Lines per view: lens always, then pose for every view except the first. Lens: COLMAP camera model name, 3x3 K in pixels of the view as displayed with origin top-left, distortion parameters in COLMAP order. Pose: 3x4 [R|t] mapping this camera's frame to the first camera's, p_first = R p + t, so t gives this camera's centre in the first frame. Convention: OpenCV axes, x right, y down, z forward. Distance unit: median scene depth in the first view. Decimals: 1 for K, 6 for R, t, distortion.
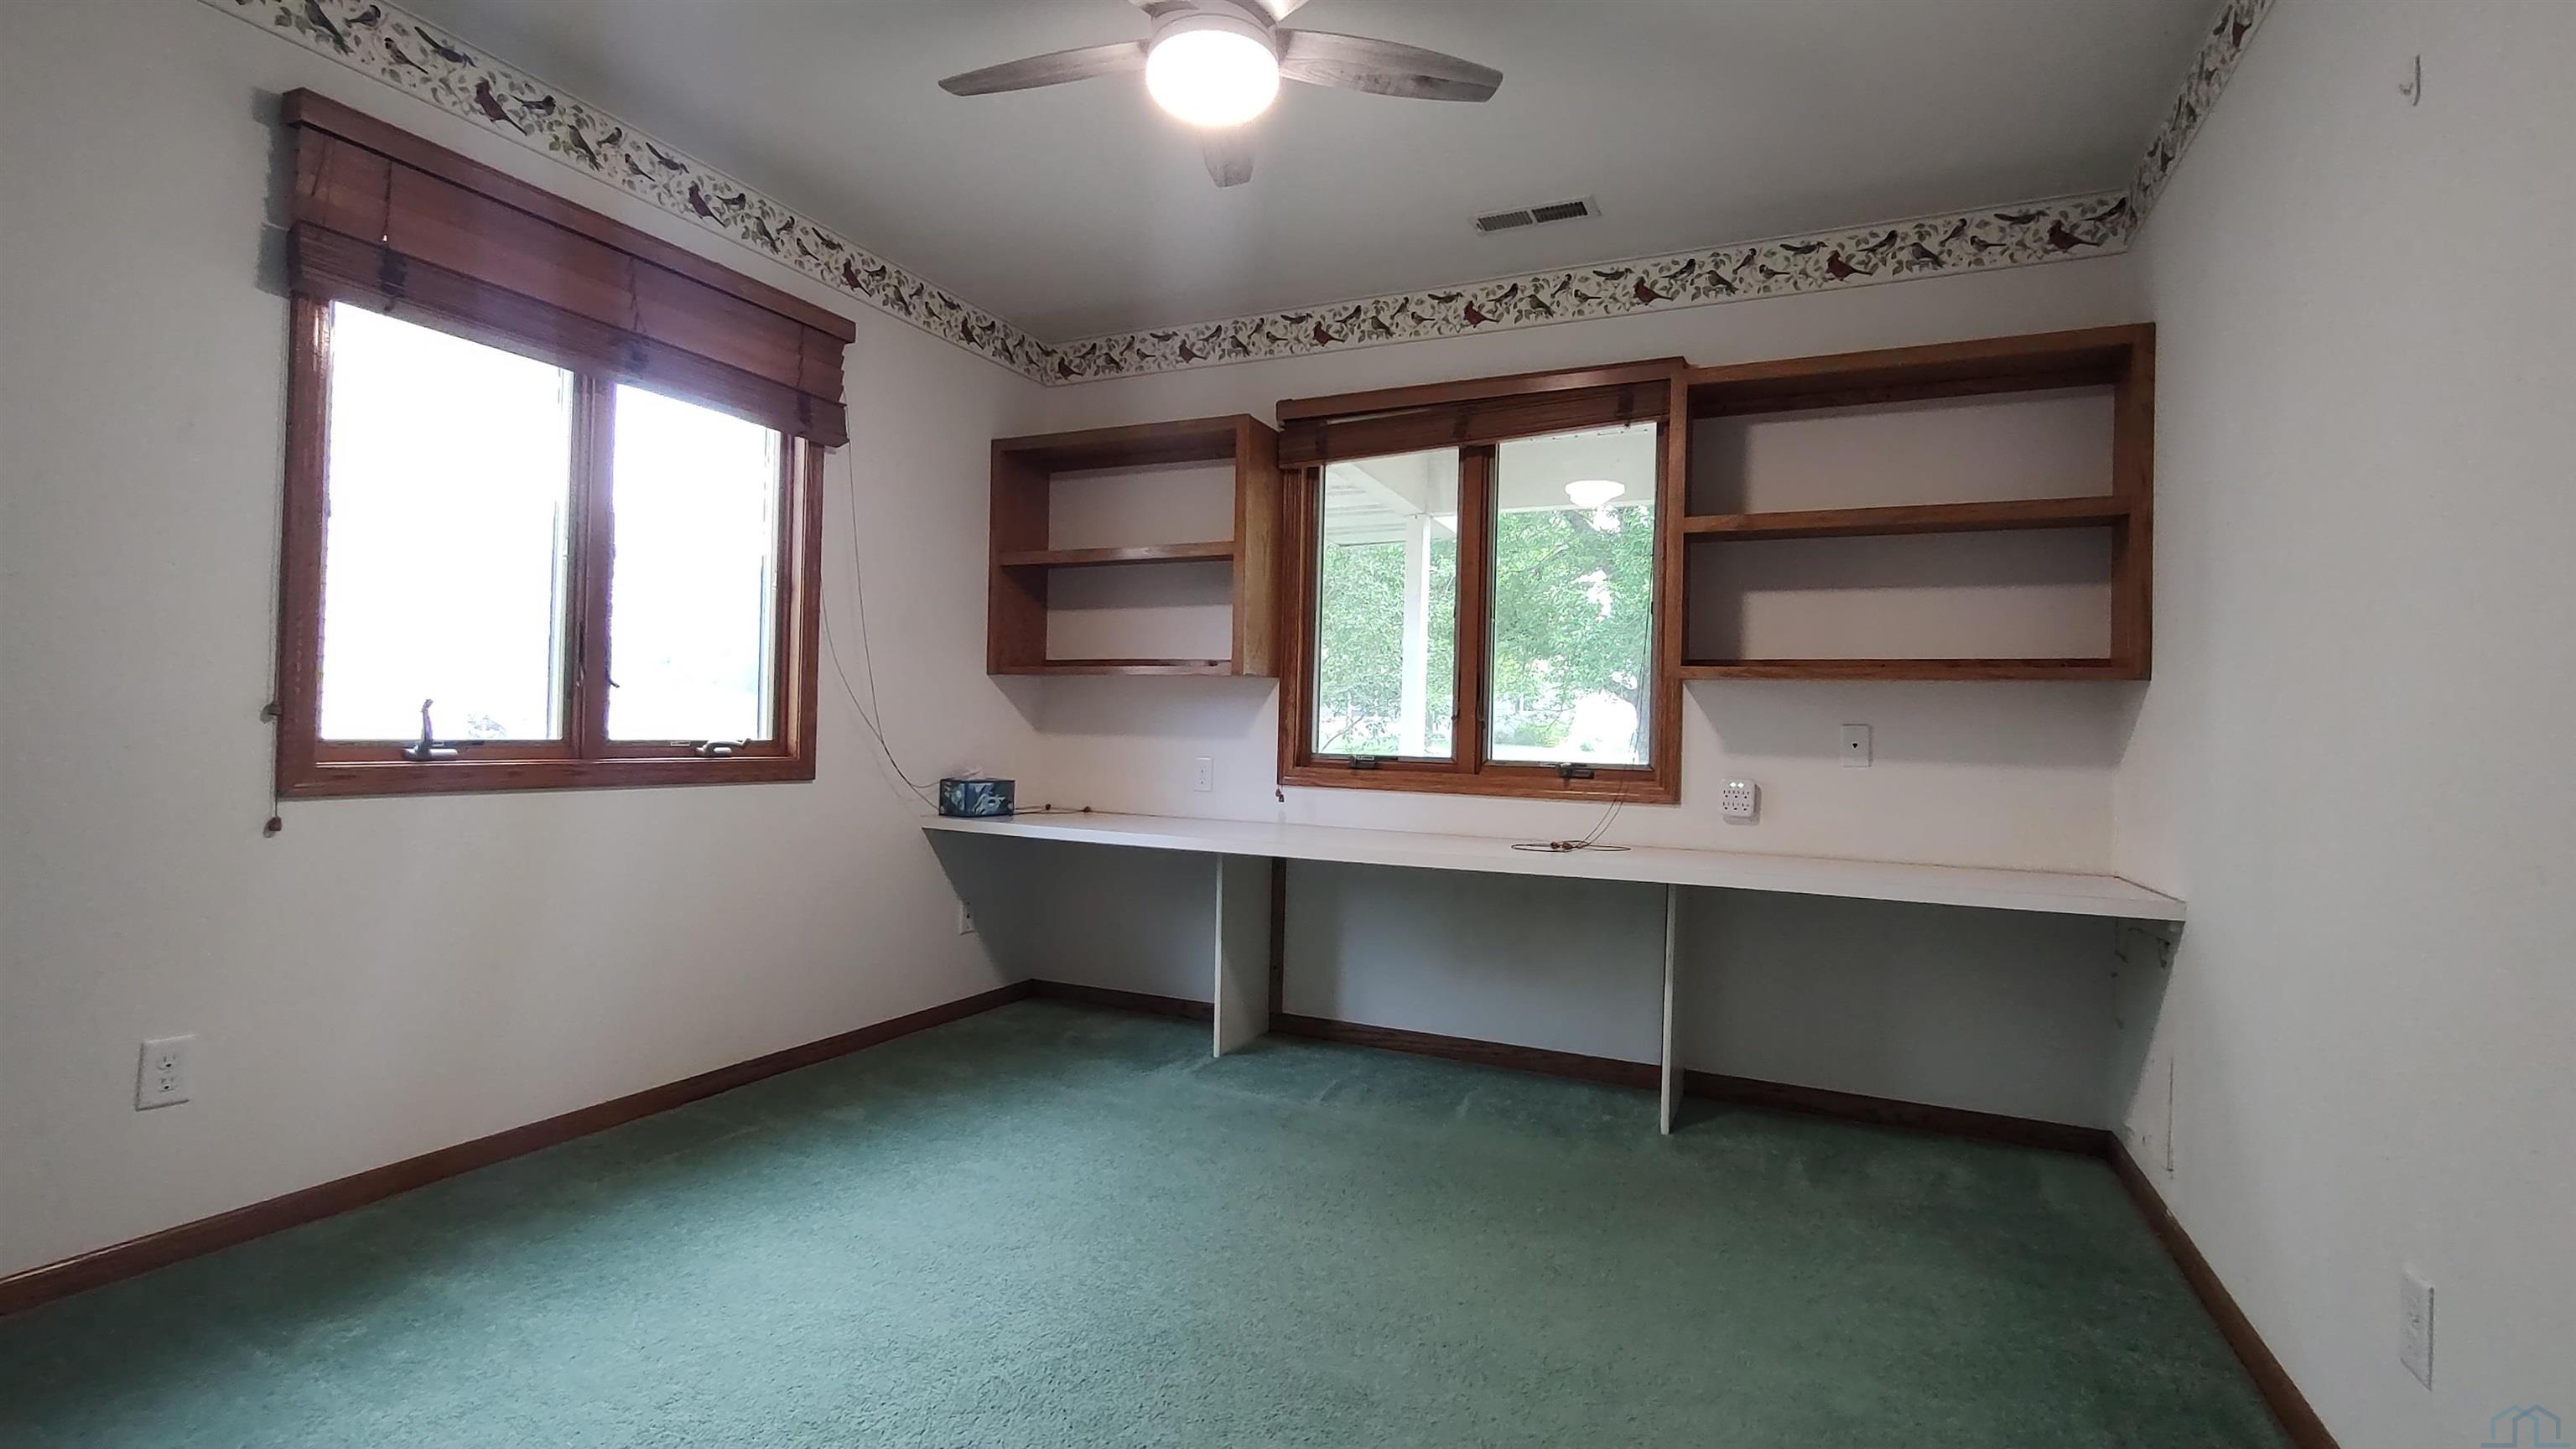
lens RADIAL K [[1156.3, 0, 1288.0], [0, 1156.3, 724.5], [0, 0, 1]] dist [-0.003612, 0.000322]
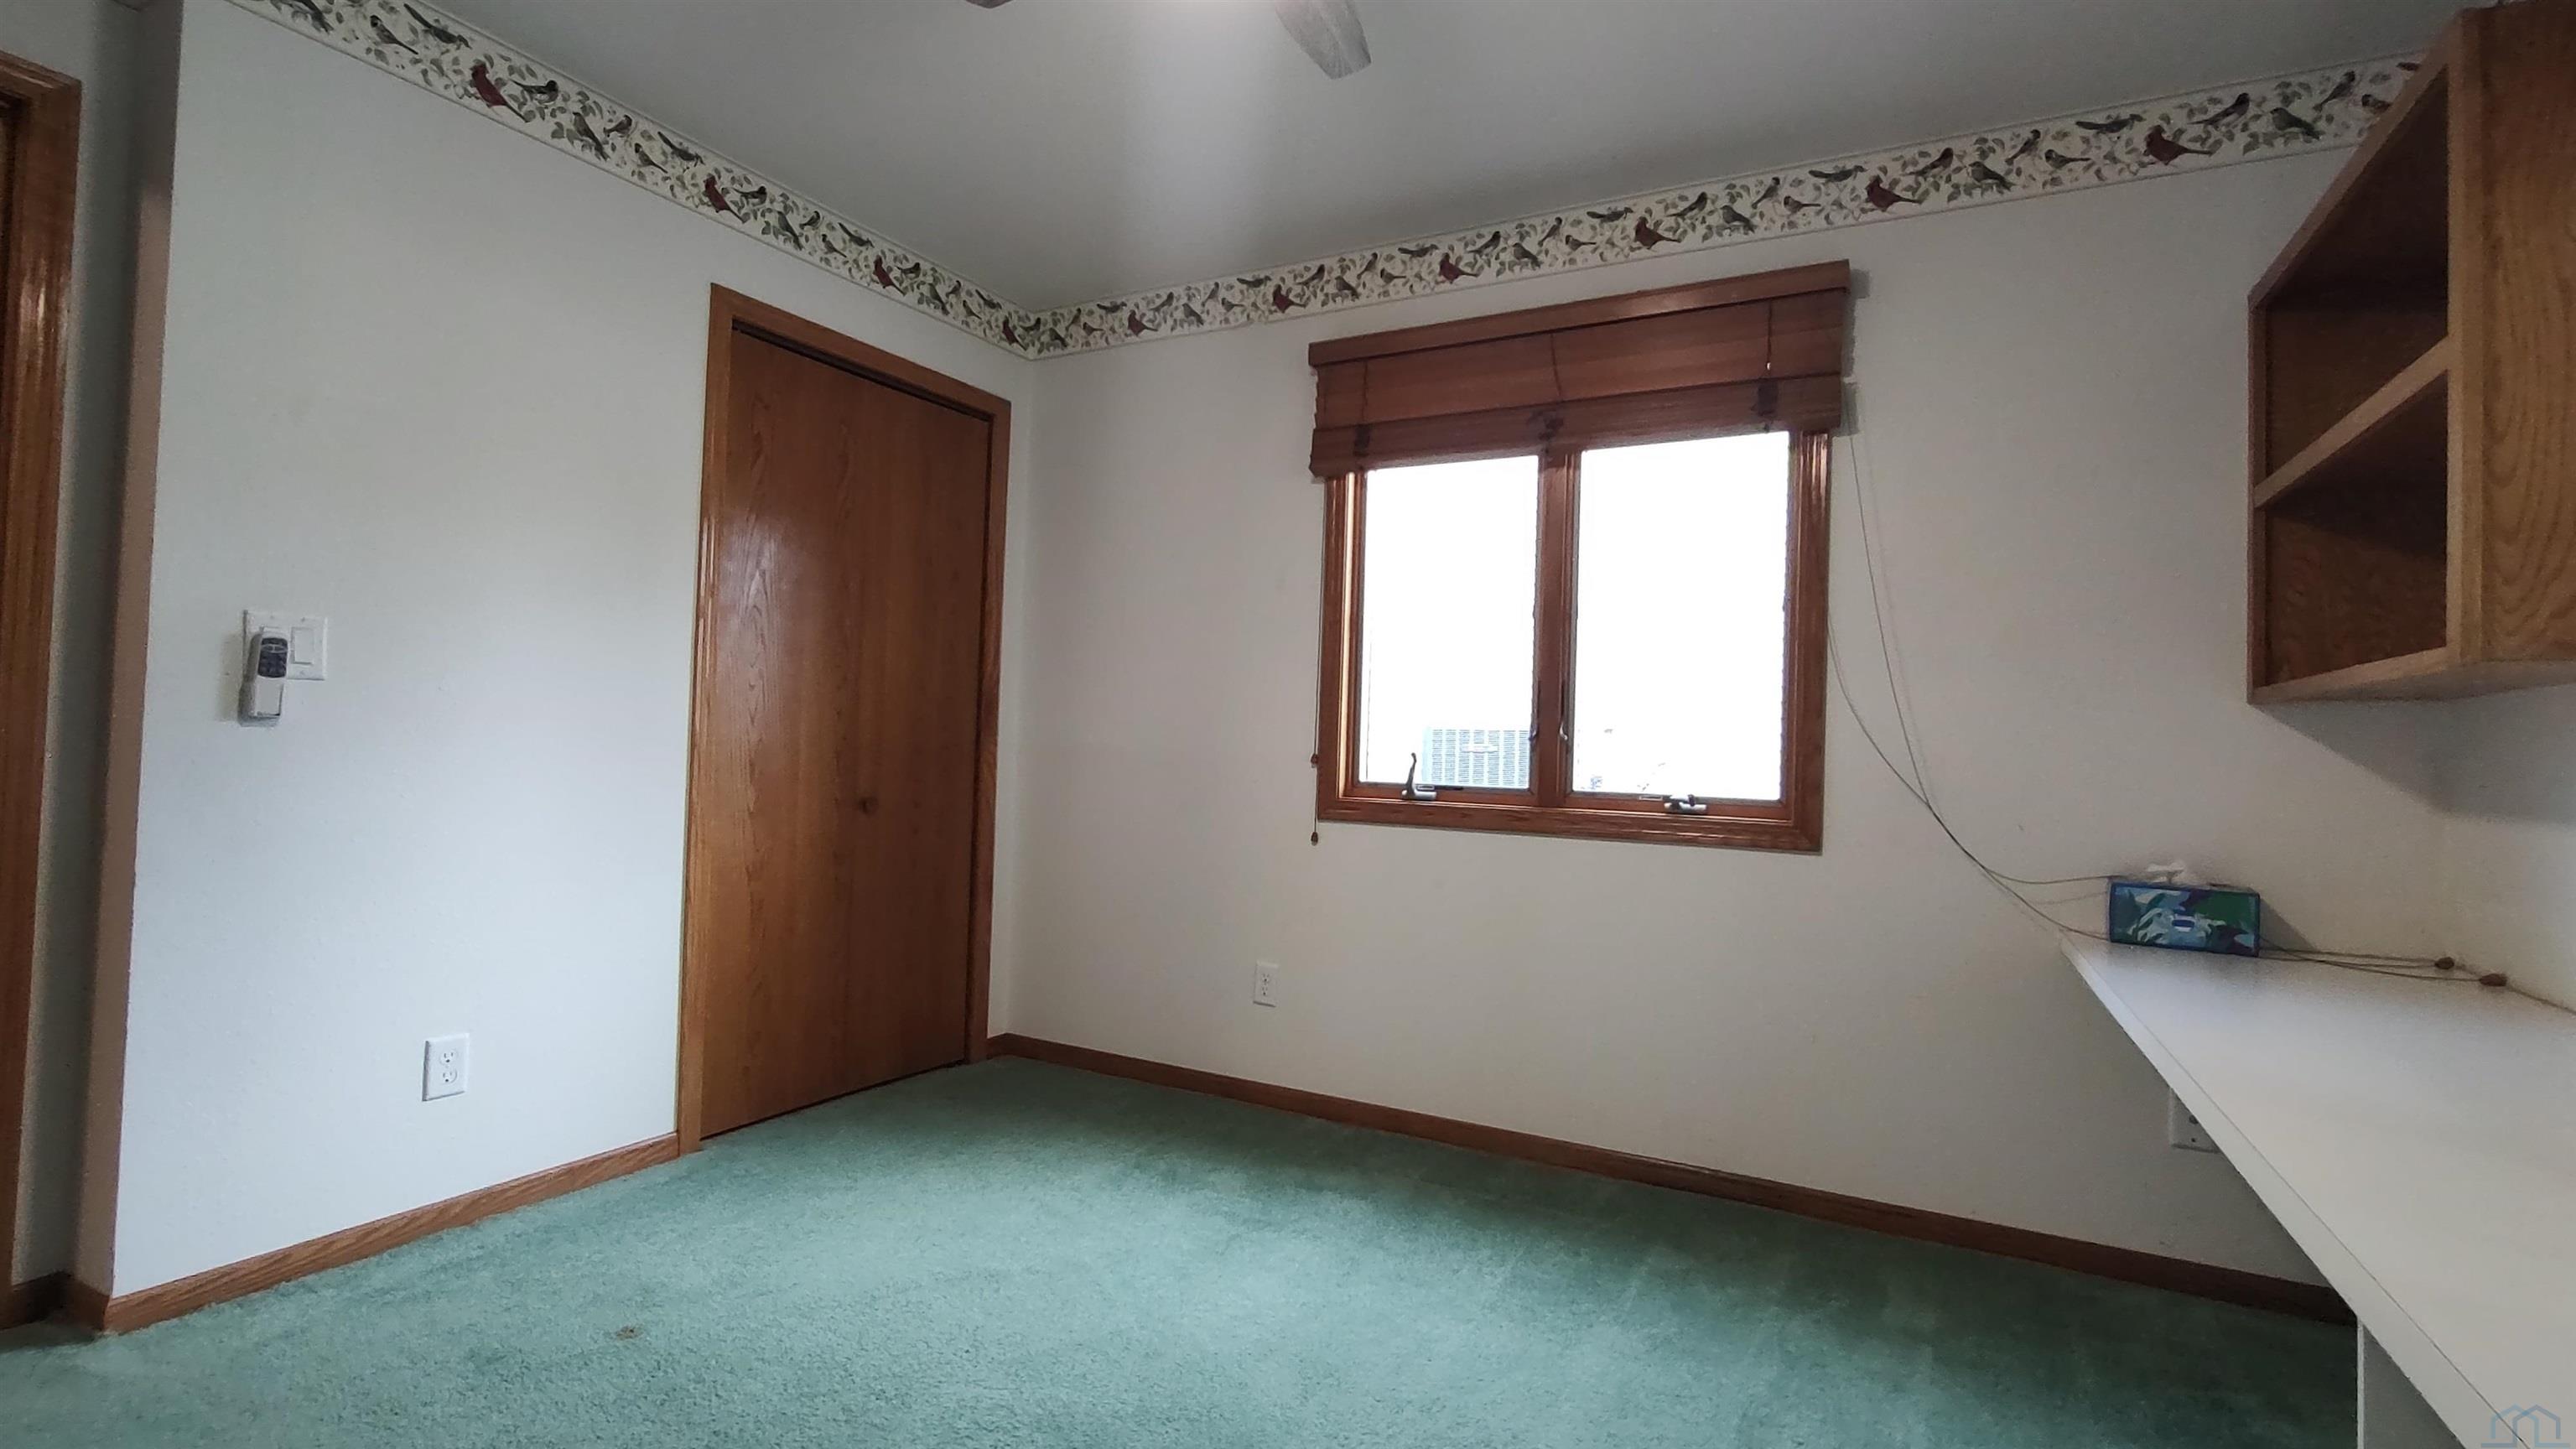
lens RADIAL K [[1156.3, 0, 1288.0], [0, 1156.3, 724.5], [0, 0, 1]] dist [-0.003612, 0.000322]
pose [[-0.049628, -0.045413, -0.997735, 0.489251], [-0.027582, 0.998647, -0.044083, 0.007189], [0.998387, 0.025332, -0.050813, 0.831304]]
